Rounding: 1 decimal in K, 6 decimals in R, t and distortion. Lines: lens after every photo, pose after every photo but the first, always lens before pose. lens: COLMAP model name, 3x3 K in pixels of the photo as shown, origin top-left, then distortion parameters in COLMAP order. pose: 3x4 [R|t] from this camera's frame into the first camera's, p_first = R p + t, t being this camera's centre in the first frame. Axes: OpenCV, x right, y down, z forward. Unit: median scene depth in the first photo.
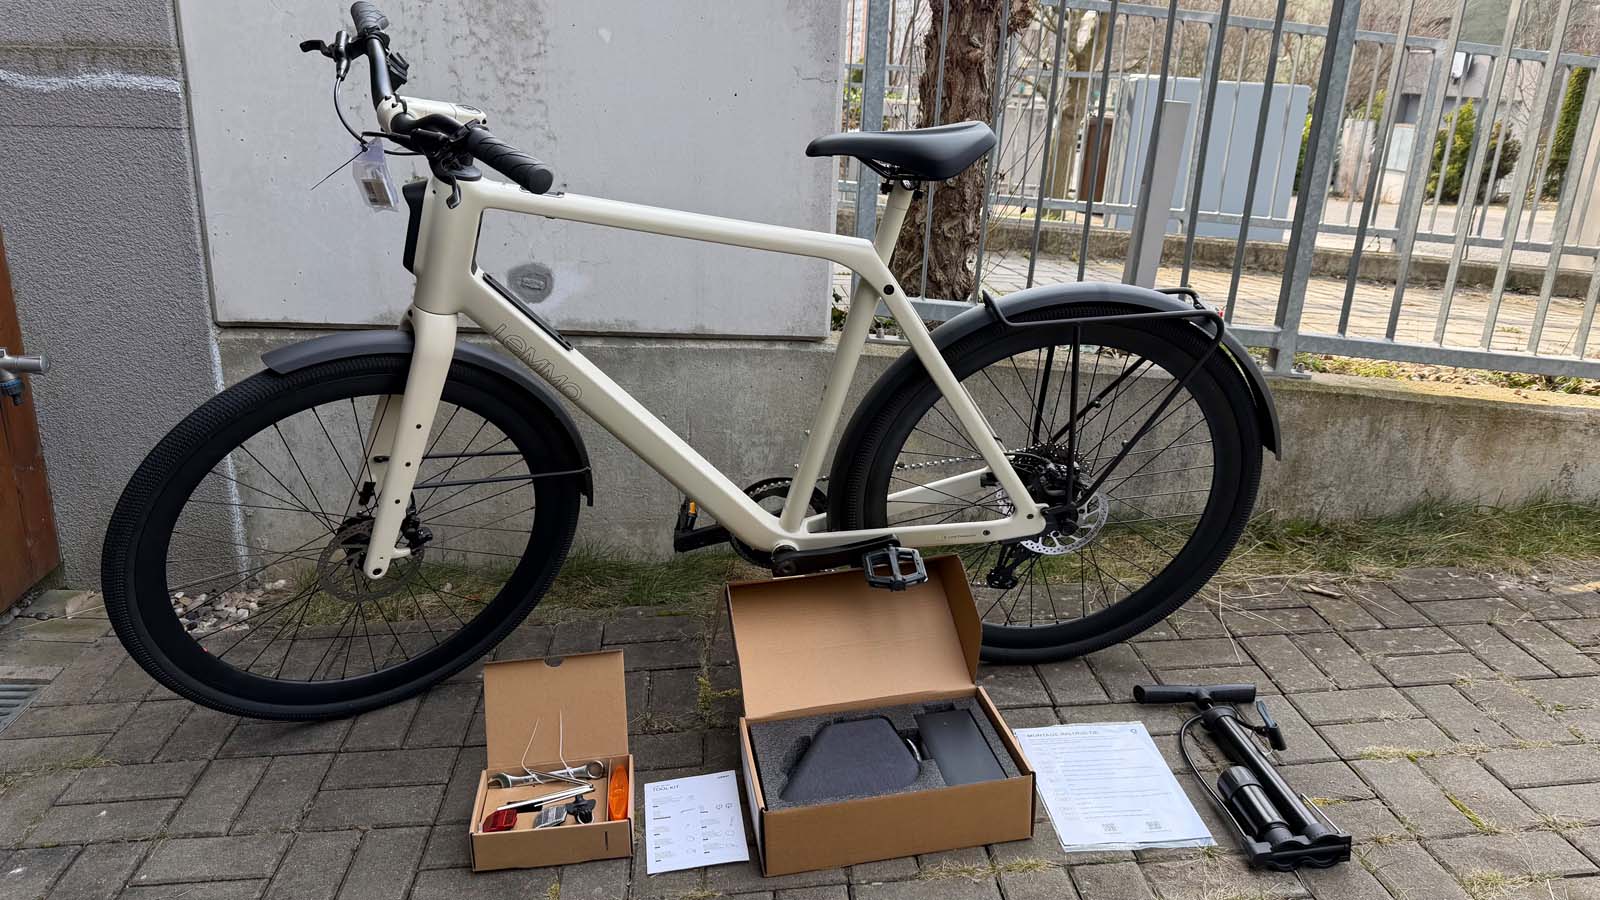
lens RADIAL K [[1121.8, 0, 762.5], [0, 1121.8, 476.4], [0, 0, 1]] dist [0.012660, -0.033263]
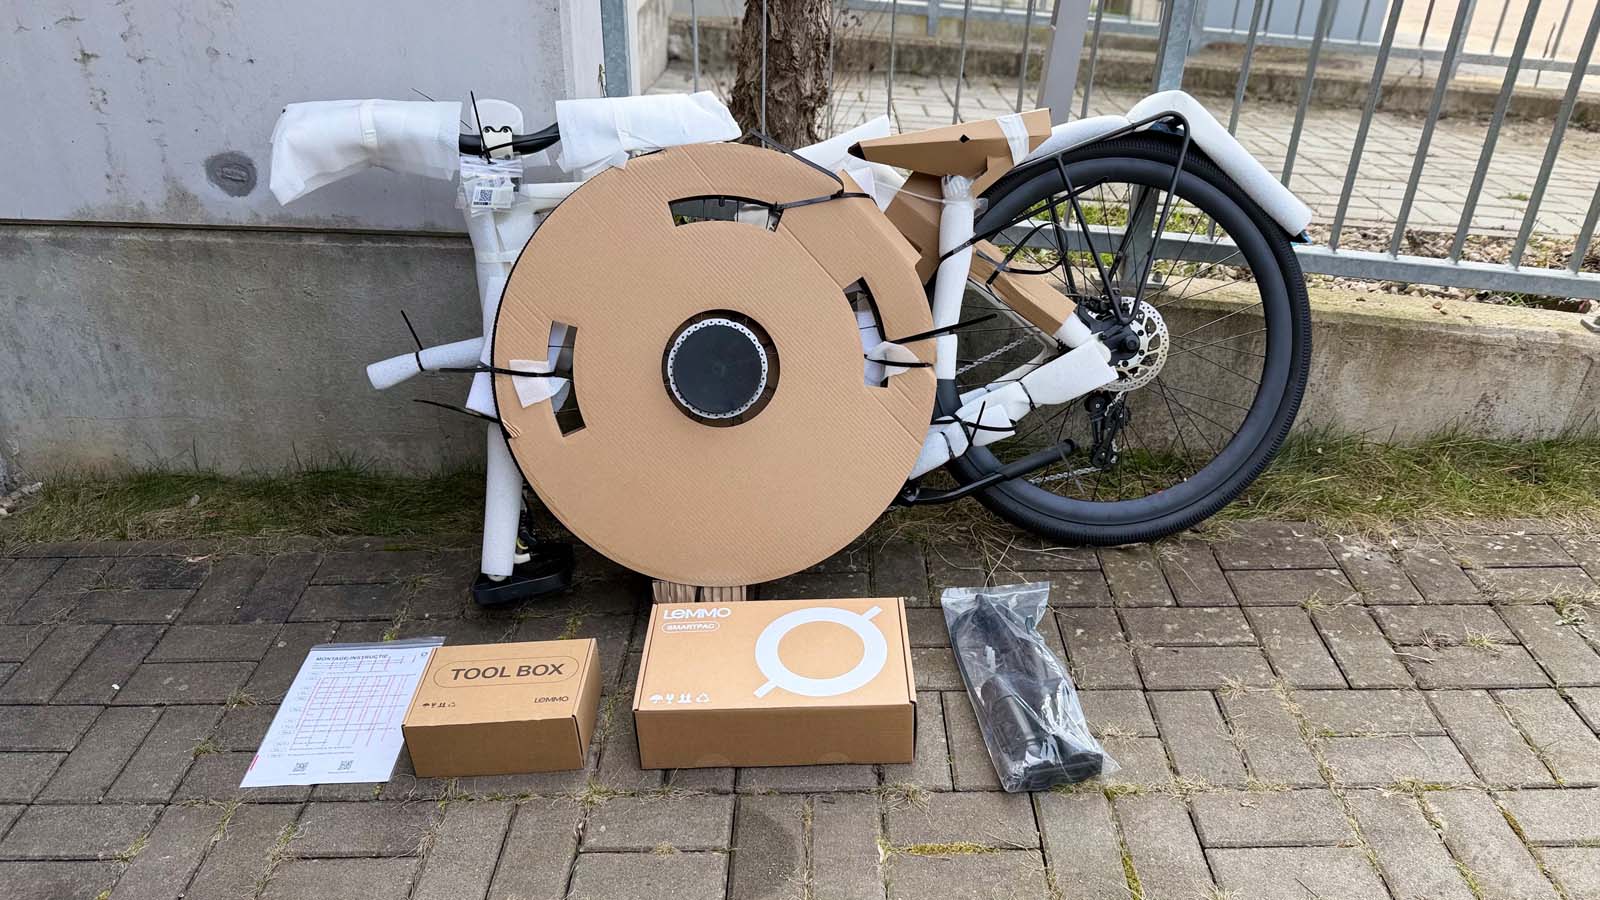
lens RADIAL K [[1121.8, 0, 762.5], [0, 1121.8, 476.4], [0, 0, 1]] dist [0.012660, -0.033263]
pose [[0.995774, 0.034356, -0.085173, 0.260324], [-0.018263, 0.982950, 0.182966, -0.097193], [0.090006, -0.180637, 0.979423, 0.121293]]
